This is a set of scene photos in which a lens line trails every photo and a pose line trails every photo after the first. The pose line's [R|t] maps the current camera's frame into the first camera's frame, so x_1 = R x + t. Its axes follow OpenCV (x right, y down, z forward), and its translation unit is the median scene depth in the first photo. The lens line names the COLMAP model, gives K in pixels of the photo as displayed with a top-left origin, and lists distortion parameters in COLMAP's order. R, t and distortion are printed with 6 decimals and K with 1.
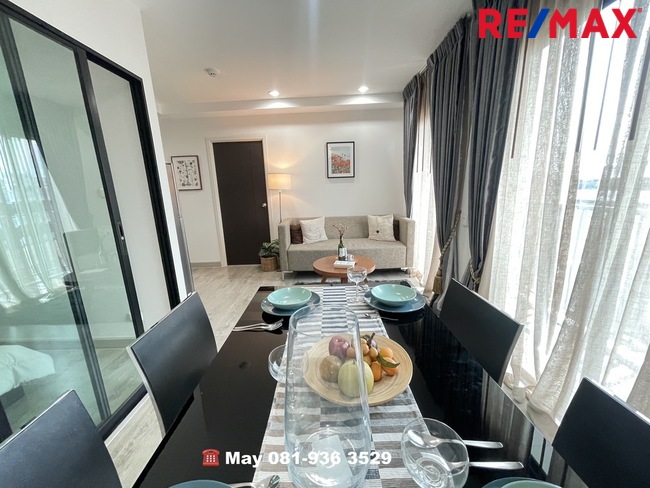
lens RADIAL K [[262.4, 0, 328.1], [0, 262.4, 245.7], [0, 0, 1]] dist [-0.001746, 0.000664]
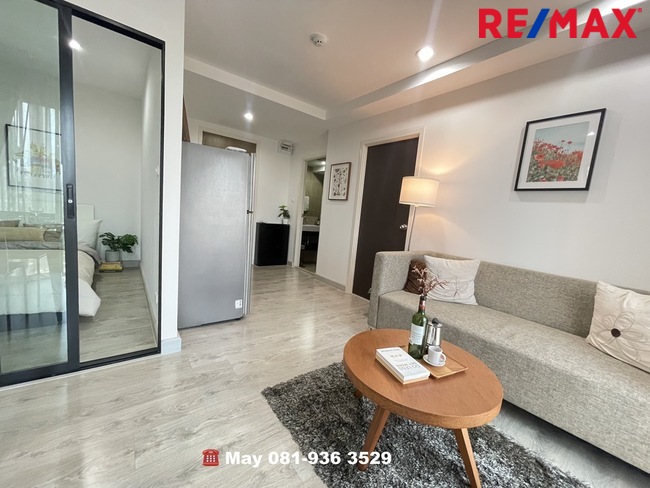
lens RADIAL K [[262.4, 0, 325.6], [0, 262.4, 243.6], [0, 0, 1]] dist [-0.001746, 0.000664]
pose [[0.609351, 0.178334, -0.772585, 0.188245], [-0.280709, 0.959793, 0.000147, -0.054530], [0.741548, 0.216782, 0.634911, 0.426706]]
